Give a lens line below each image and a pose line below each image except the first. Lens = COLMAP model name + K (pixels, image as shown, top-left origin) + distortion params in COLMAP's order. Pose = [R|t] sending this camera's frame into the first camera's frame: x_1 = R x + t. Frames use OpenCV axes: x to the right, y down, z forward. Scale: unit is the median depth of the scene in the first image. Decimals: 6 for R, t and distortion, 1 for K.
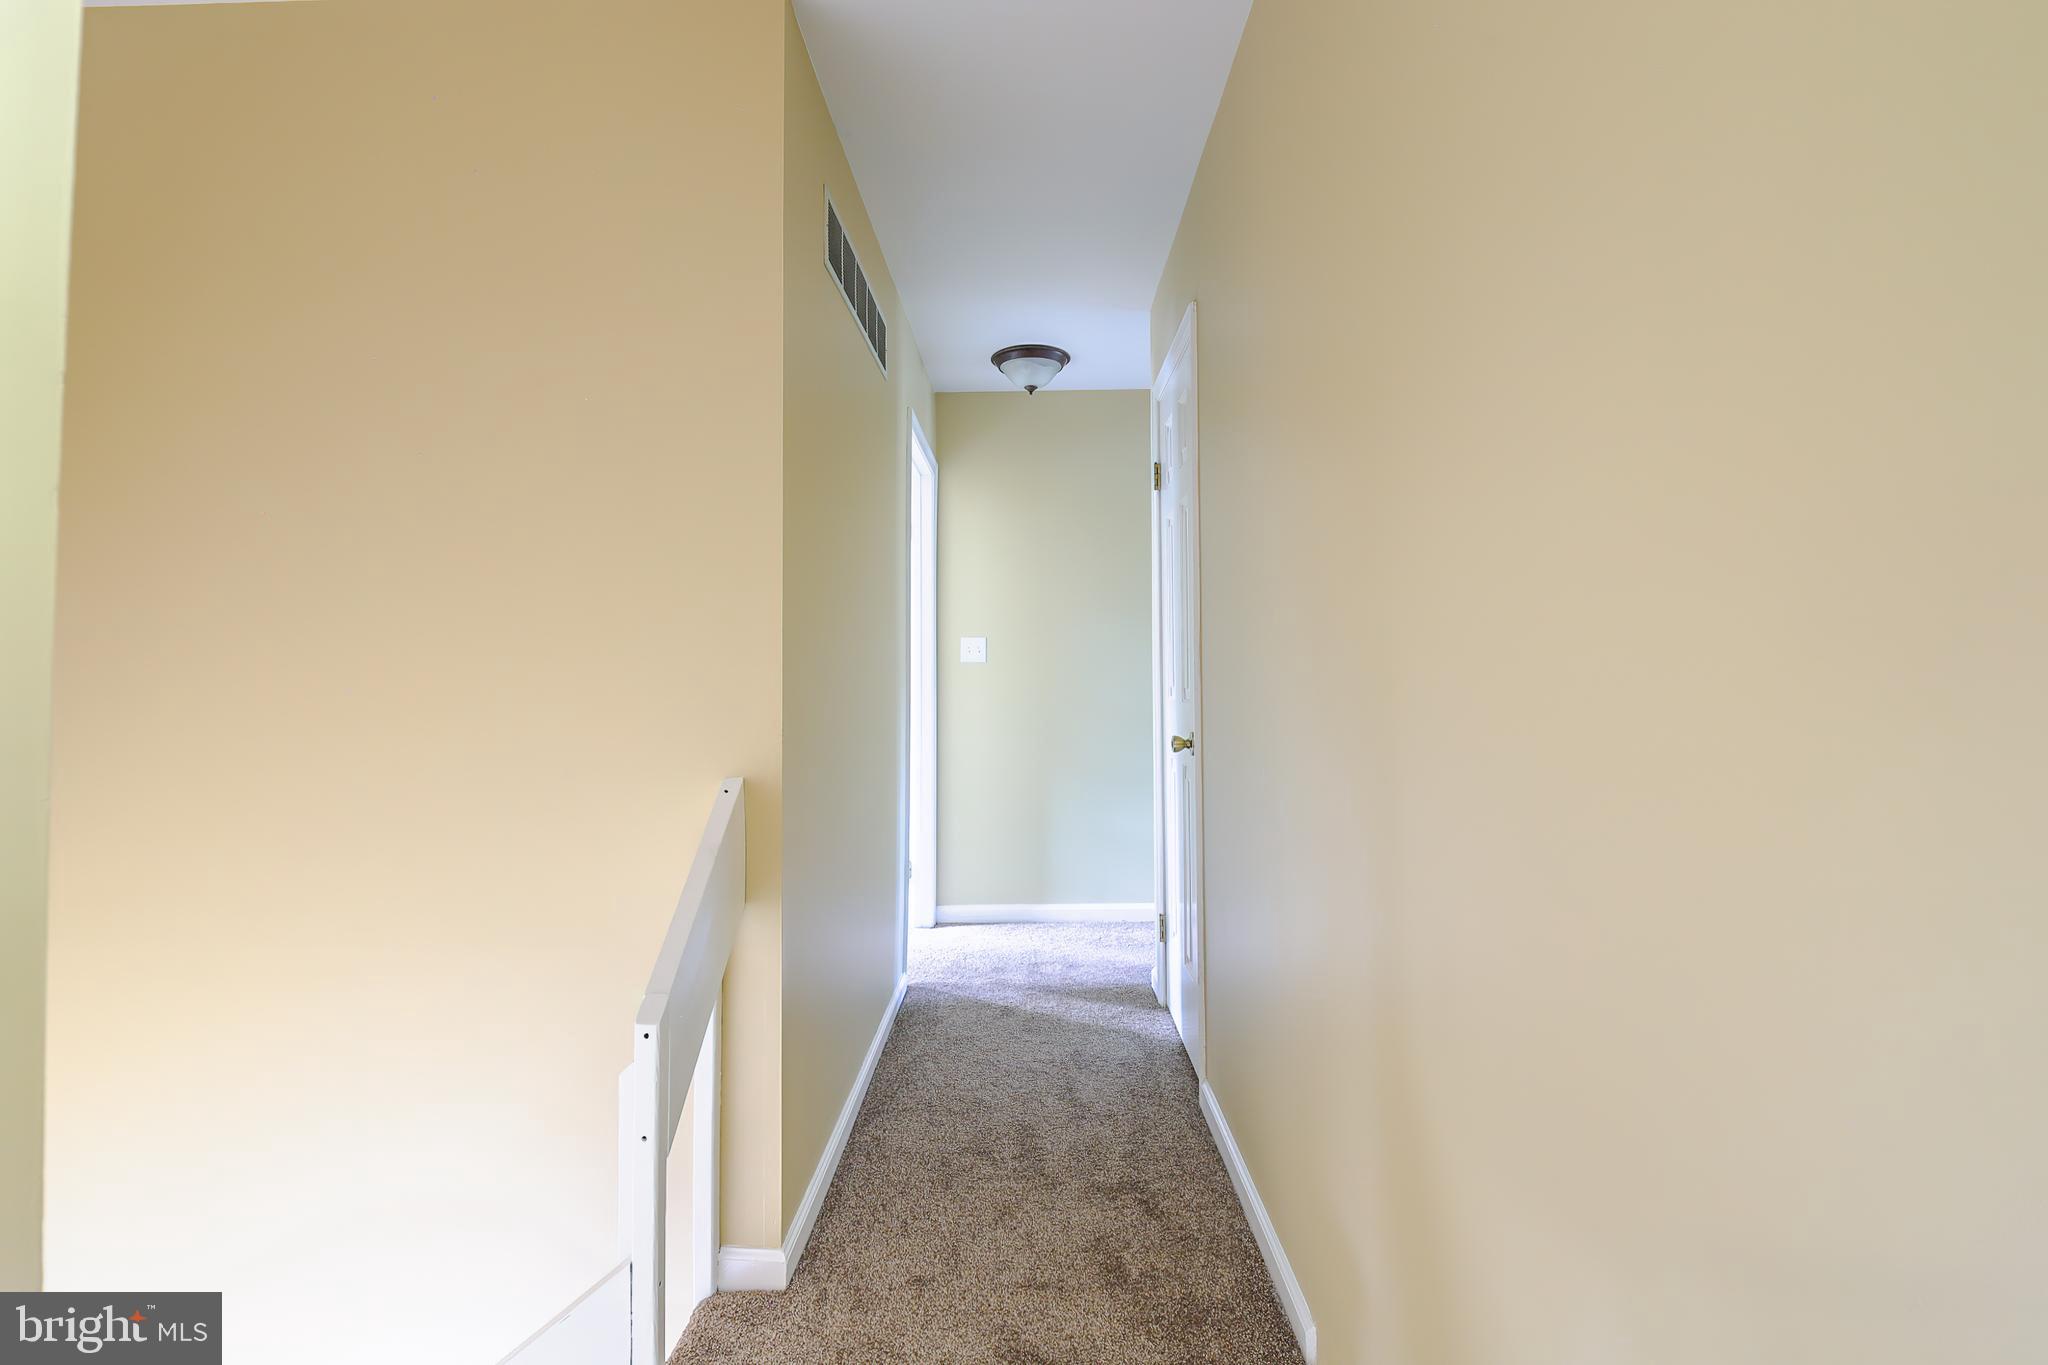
lens RADIAL K [[886.1, 0, 1024.7], [0, 886.1, 646.1], [0, 0, 1]] dist [-0.001361, -0.011690]
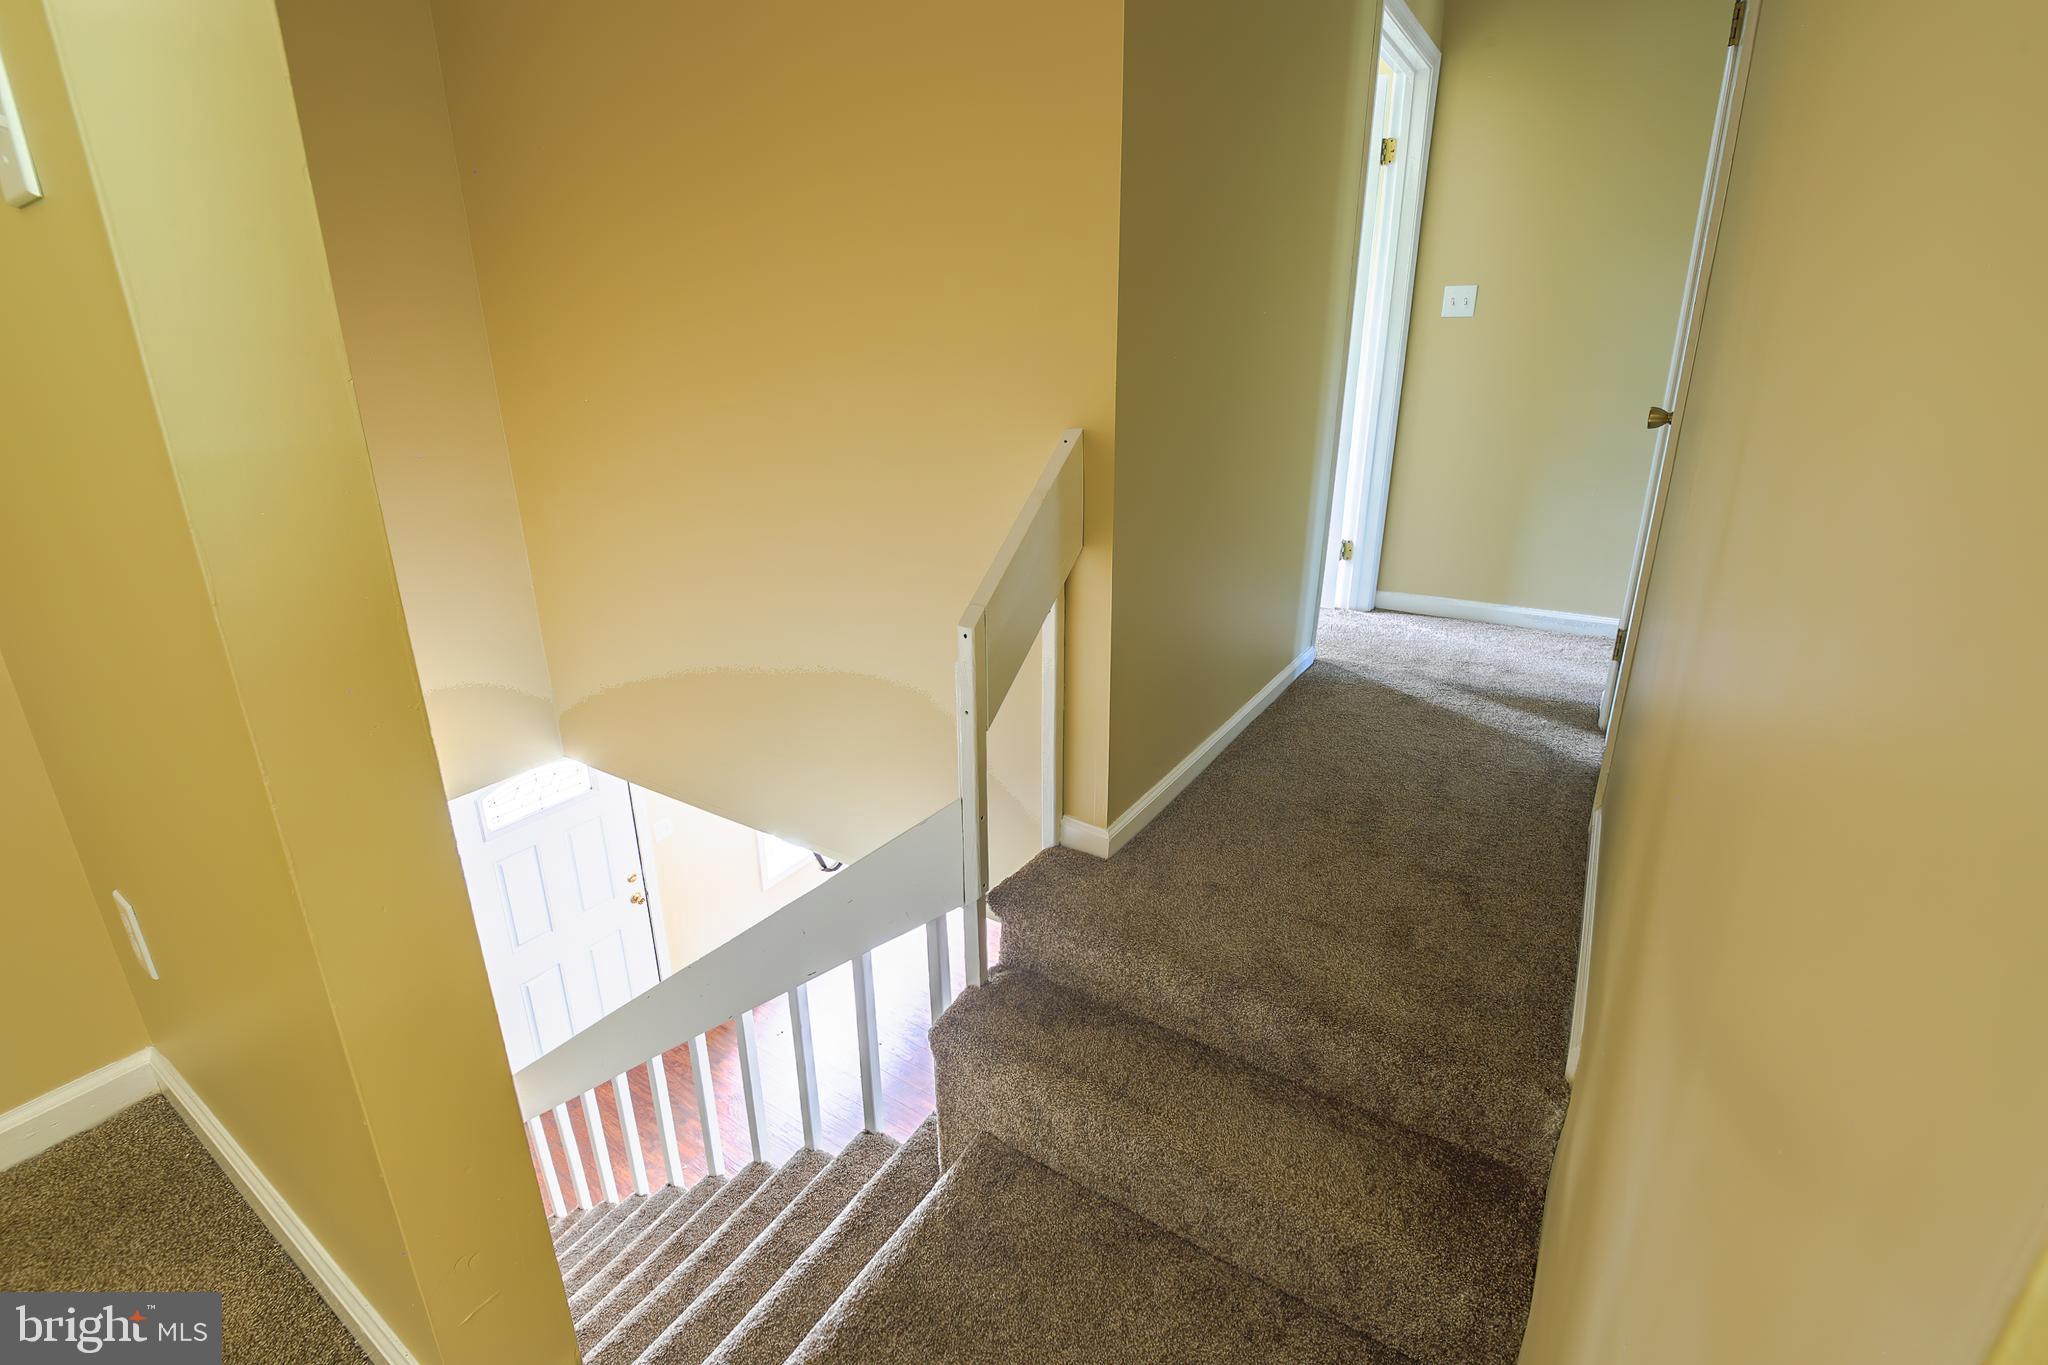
lens RADIAL K [[886.1, 0, 1024.7], [0, 886.1, 646.1], [0, 0, 1]] dist [-0.001361, -0.011690]
pose [[0.841691, 0.162654, -0.514878, 0.127121], [0.027449, 0.939428, 0.341644, 0.017800], [0.539261, -0.301692, 0.786244, 0.036815]]
